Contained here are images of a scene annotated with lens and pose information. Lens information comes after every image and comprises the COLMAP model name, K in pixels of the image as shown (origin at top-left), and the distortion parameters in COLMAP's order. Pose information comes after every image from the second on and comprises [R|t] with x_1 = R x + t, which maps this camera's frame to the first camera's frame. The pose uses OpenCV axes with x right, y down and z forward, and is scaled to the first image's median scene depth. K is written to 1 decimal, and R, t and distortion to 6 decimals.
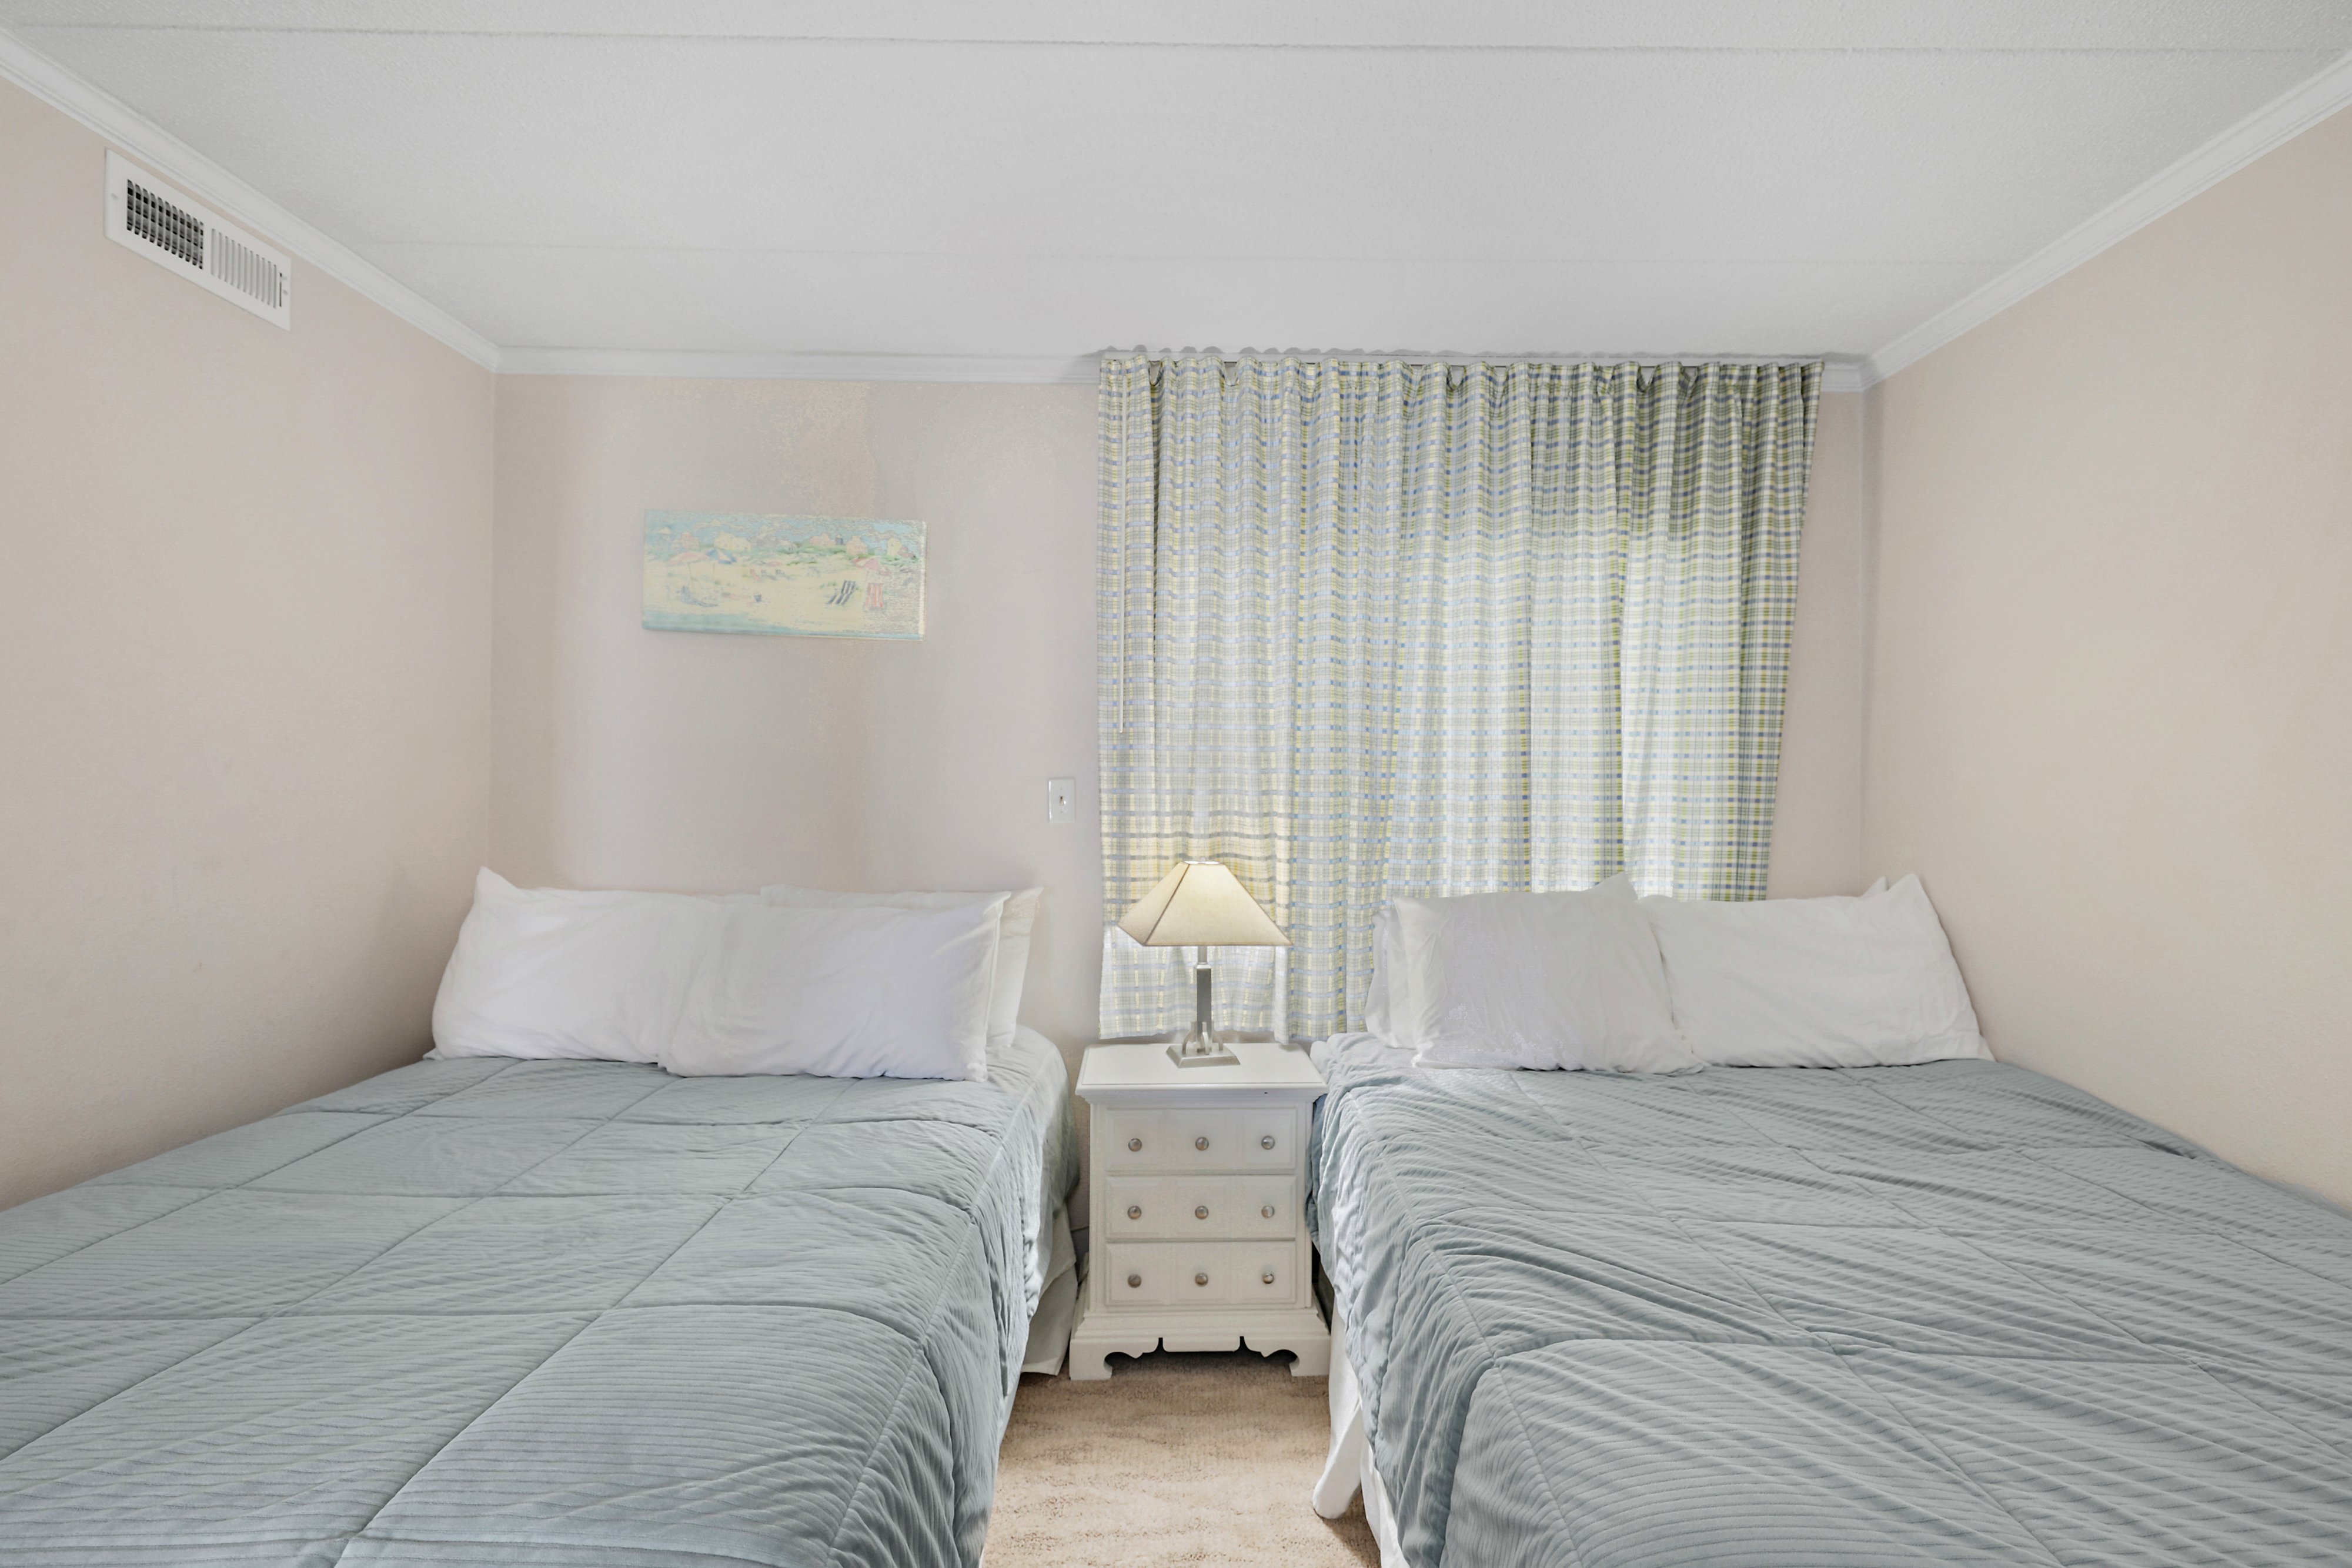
lens RADIAL K [[1050.2, 0, 1181.7], [0, 1050.2, 796.0], [0, 0, 1]] dist [0.014003, -0.000874]
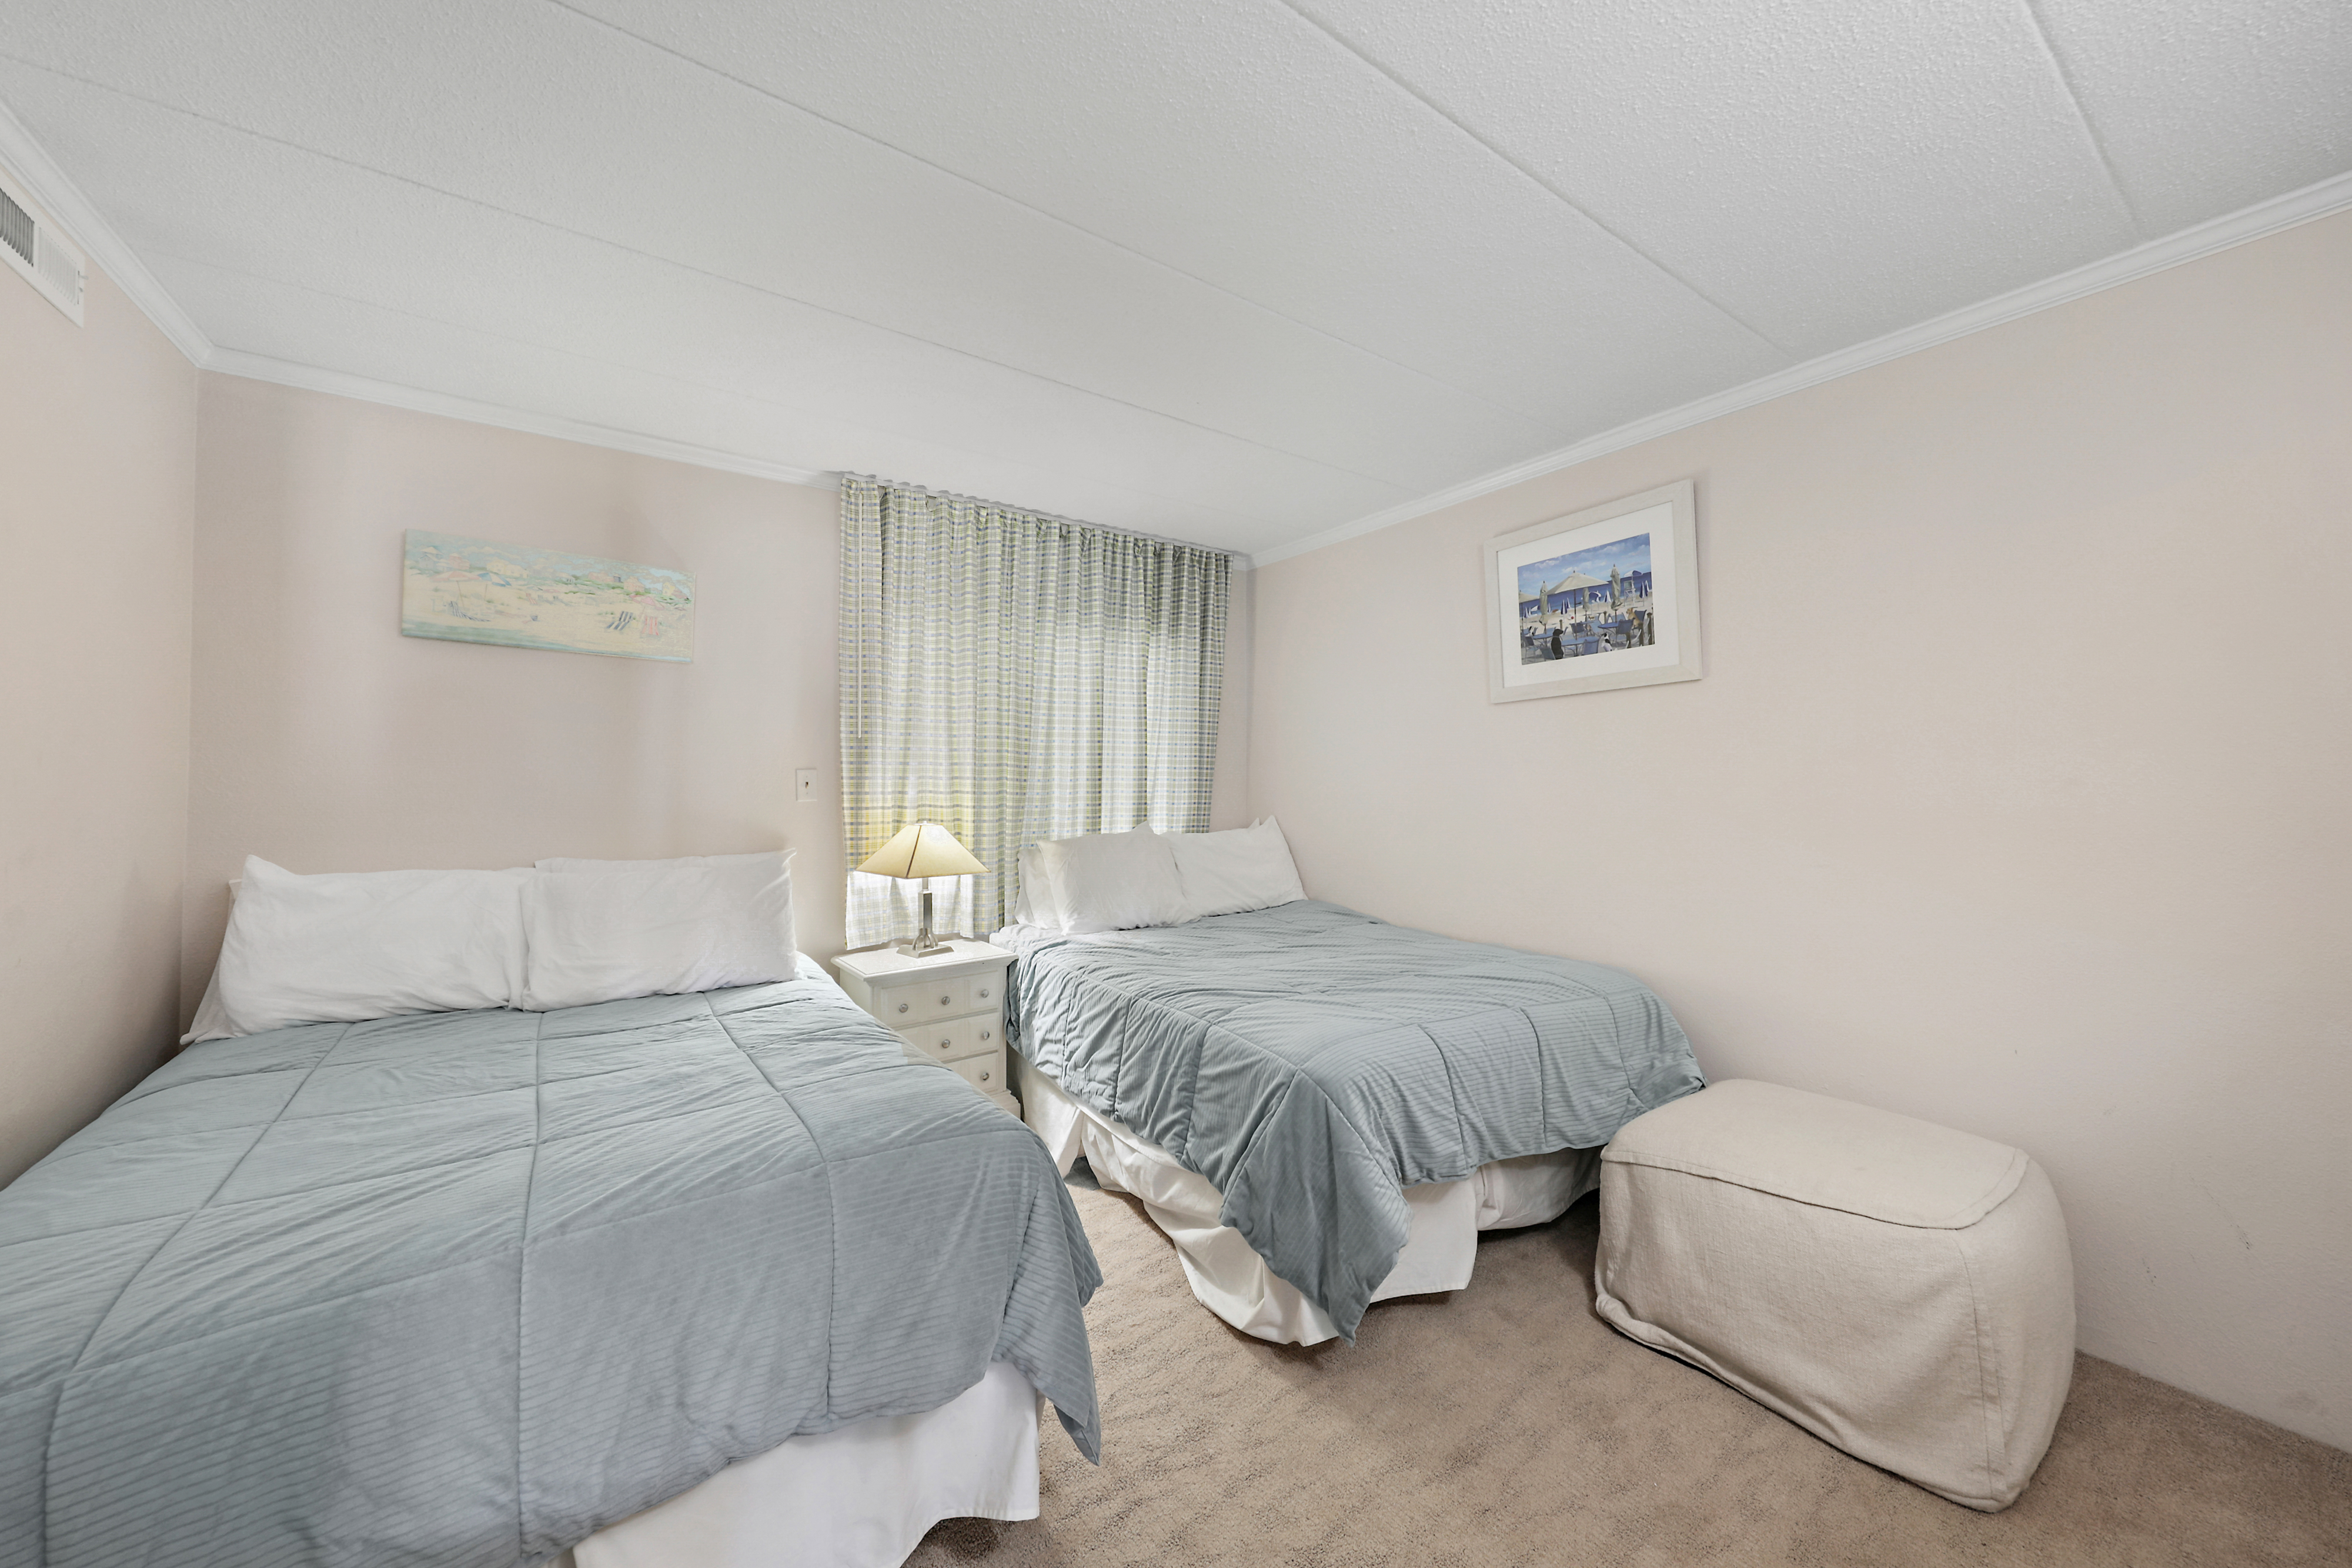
lens RADIAL K [[846.0, 0, 1189.6], [0, 846.0, 785.0], [0, 0, 1]] dist [0.001266, -0.000003]
pose [[0.809511, -0.012867, 0.586963, -0.380118], [0.008728, 0.999913, 0.009883, -0.002447], [-0.587039, -0.002877, 0.809553, -0.216494]]
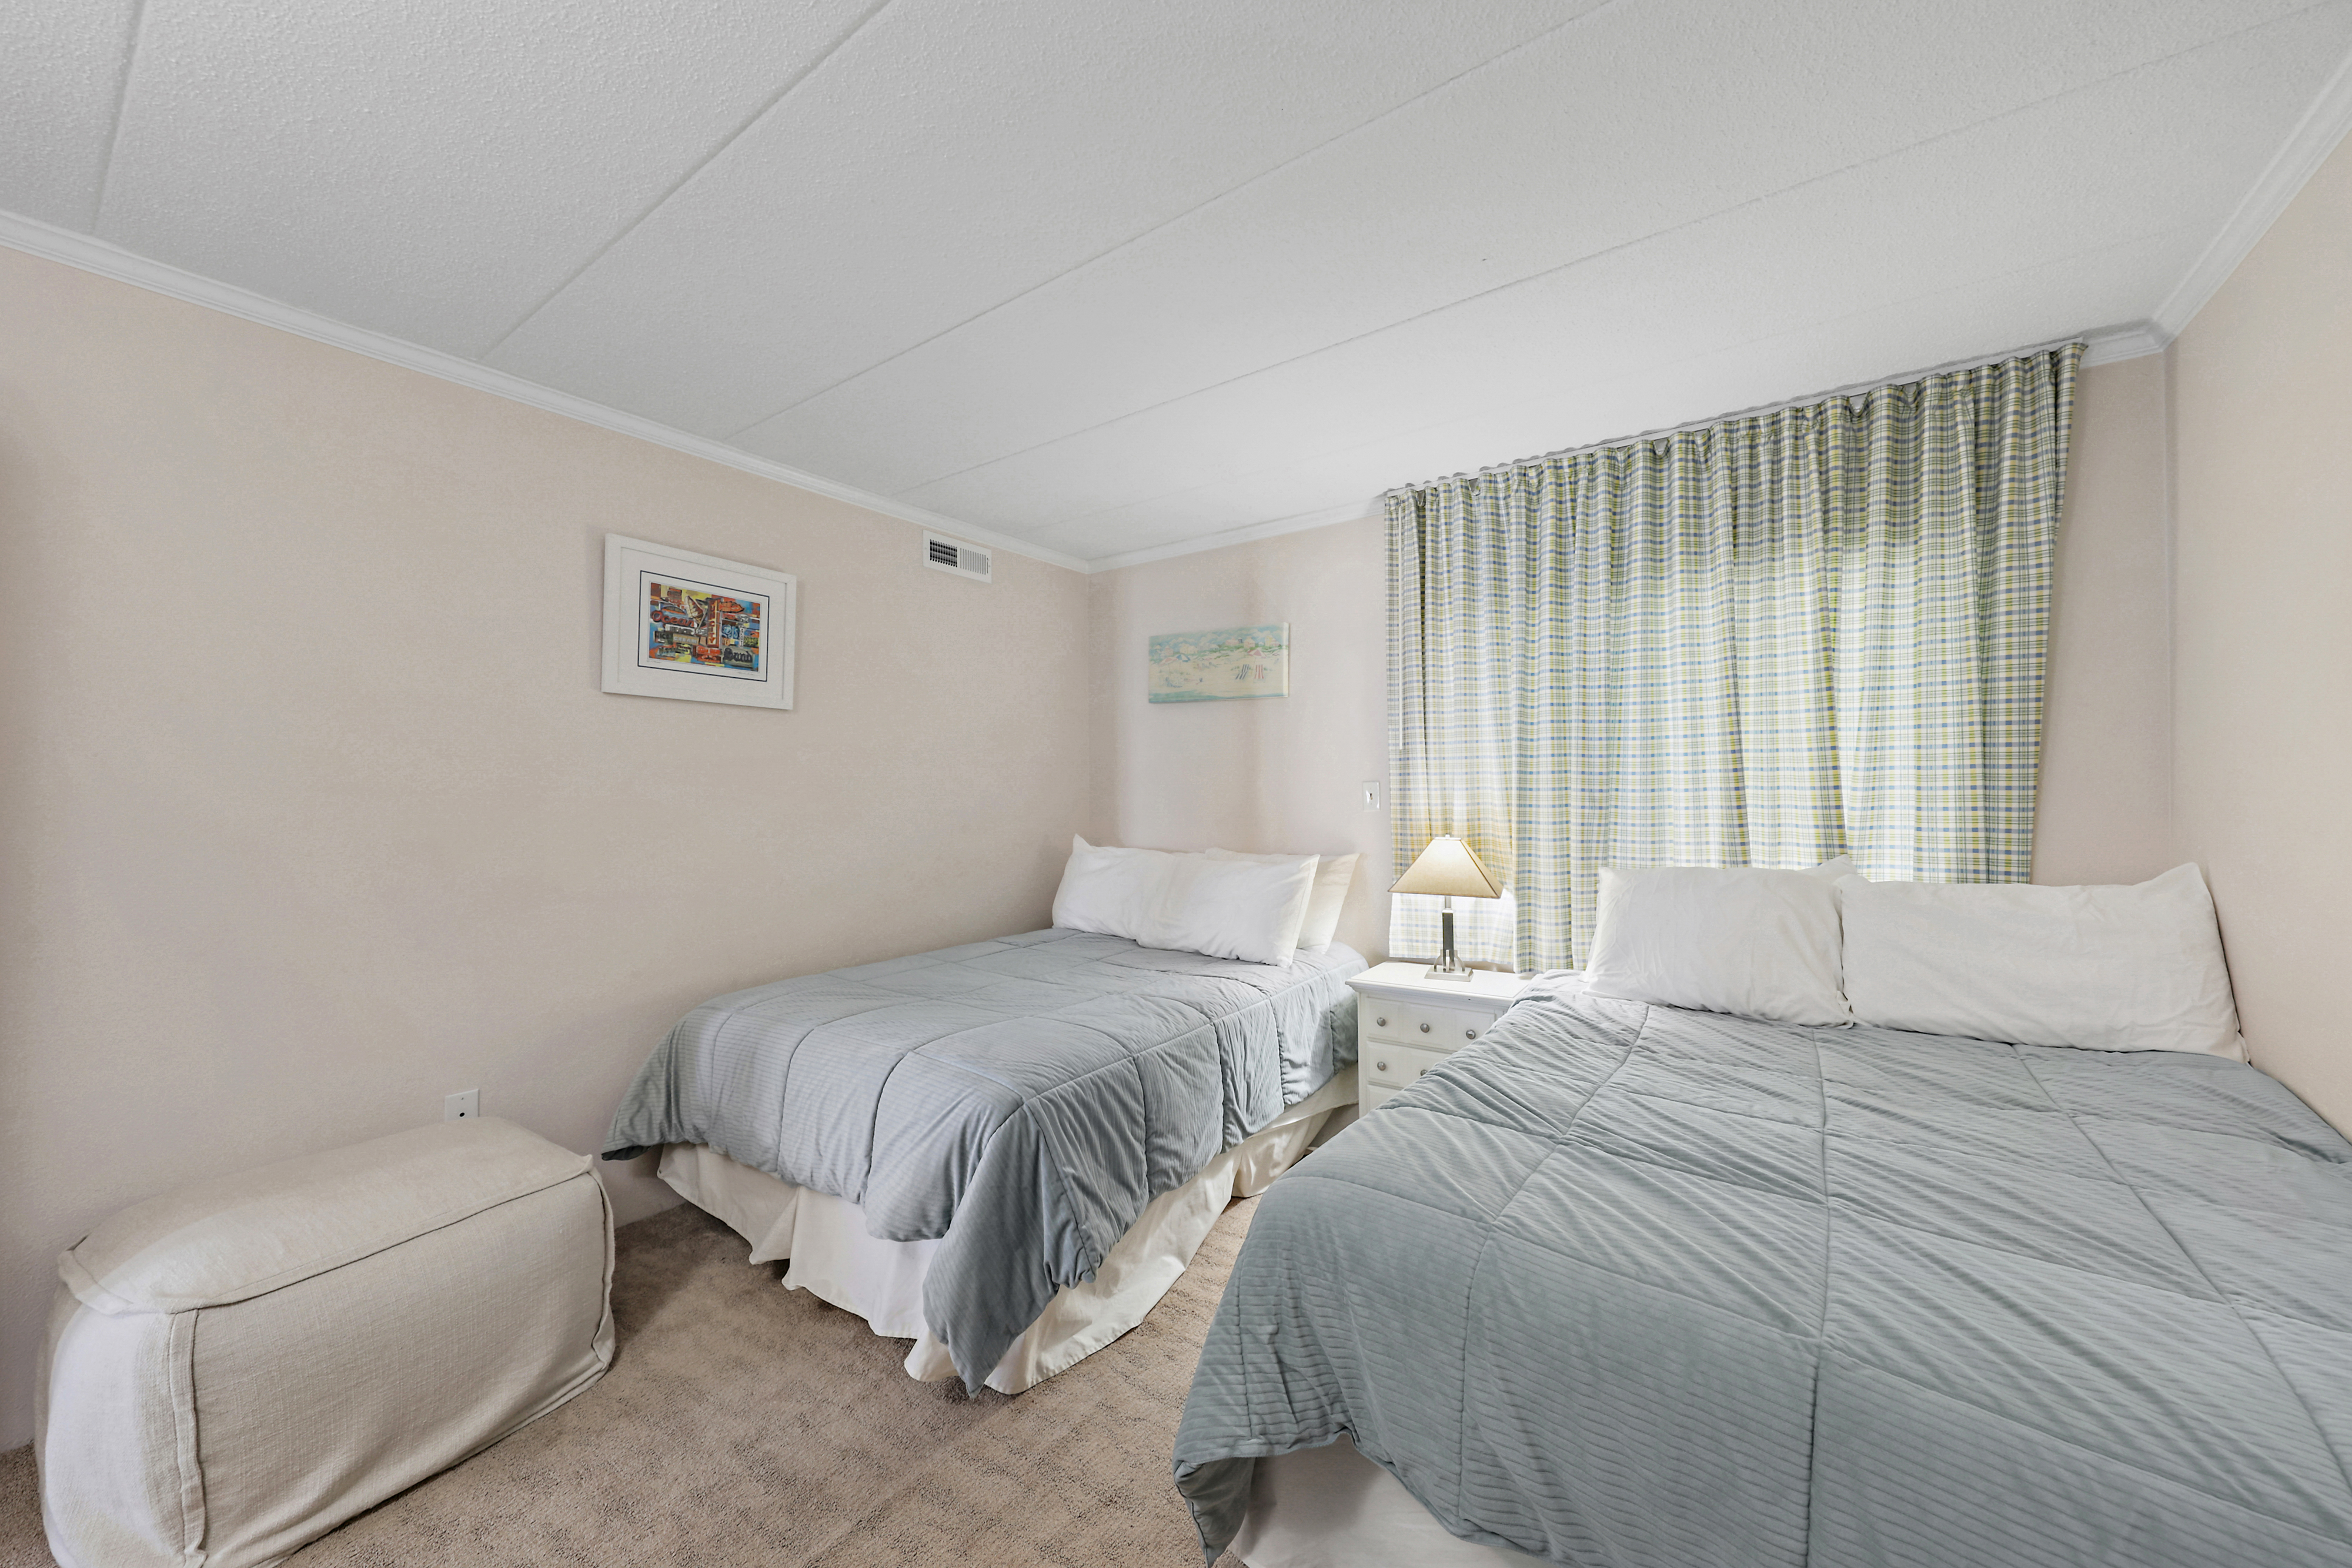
lens RADIAL K [[857.9, 0, 1176.8], [0, 857.9, 801.4], [0, 0, 1]] dist [0.006750, -0.000217]
pose [[0.803939, -0.008631, -0.594649, 0.406173], [0.011220, 0.999937, 0.000655, 0.008188], [0.594606, -0.007199, 0.803985, -0.149667]]
